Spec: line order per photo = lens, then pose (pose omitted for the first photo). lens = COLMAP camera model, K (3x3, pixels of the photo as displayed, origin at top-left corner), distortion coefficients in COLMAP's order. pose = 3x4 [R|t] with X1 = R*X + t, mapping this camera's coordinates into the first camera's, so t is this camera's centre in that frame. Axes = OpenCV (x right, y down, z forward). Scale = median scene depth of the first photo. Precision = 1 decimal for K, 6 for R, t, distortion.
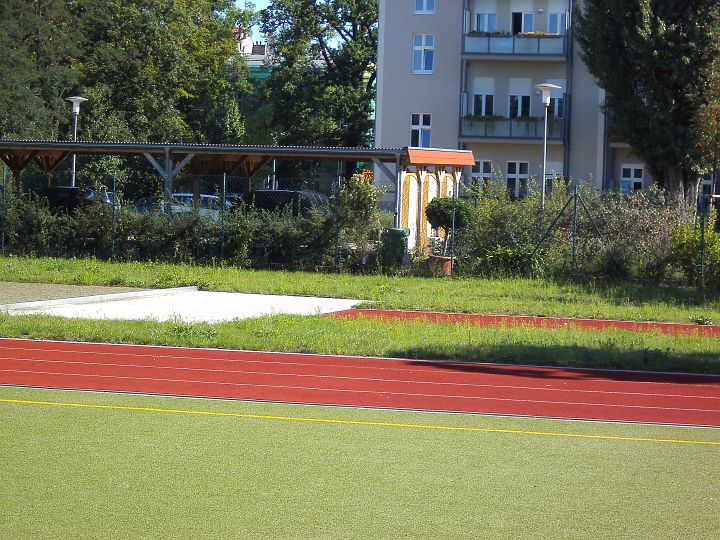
lens RADIAL K [[2253.6, 0, 360.0], [0, 2253.6, 270.0], [0, 0, 1]] dist [-0.121325, -1.272883]
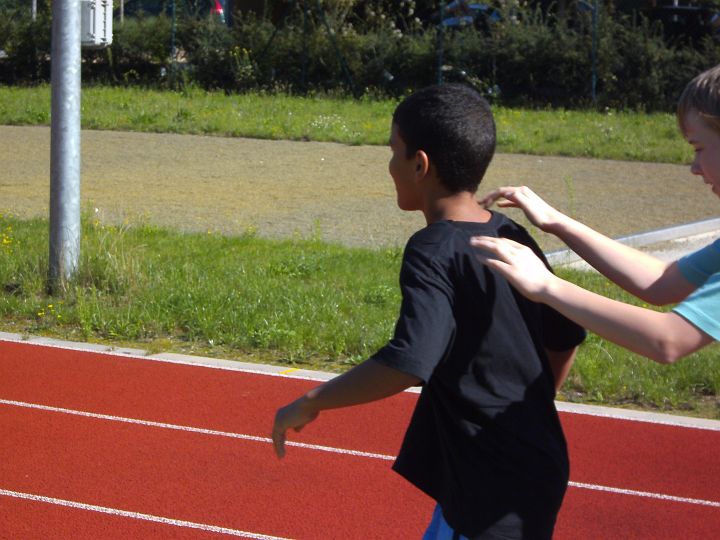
lens RADIAL K [[2192.9, 0, 360.0], [0, 2192.9, 270.0], [0, 0, 1]] dist [-0.191748, -0.954012]
pose [[0.968077, 0.020043, -0.249849, -0.042732], [-0.000061, 0.996817, 0.079730, -0.007081], [0.250652, -0.077169, 0.964997, 0.239085]]
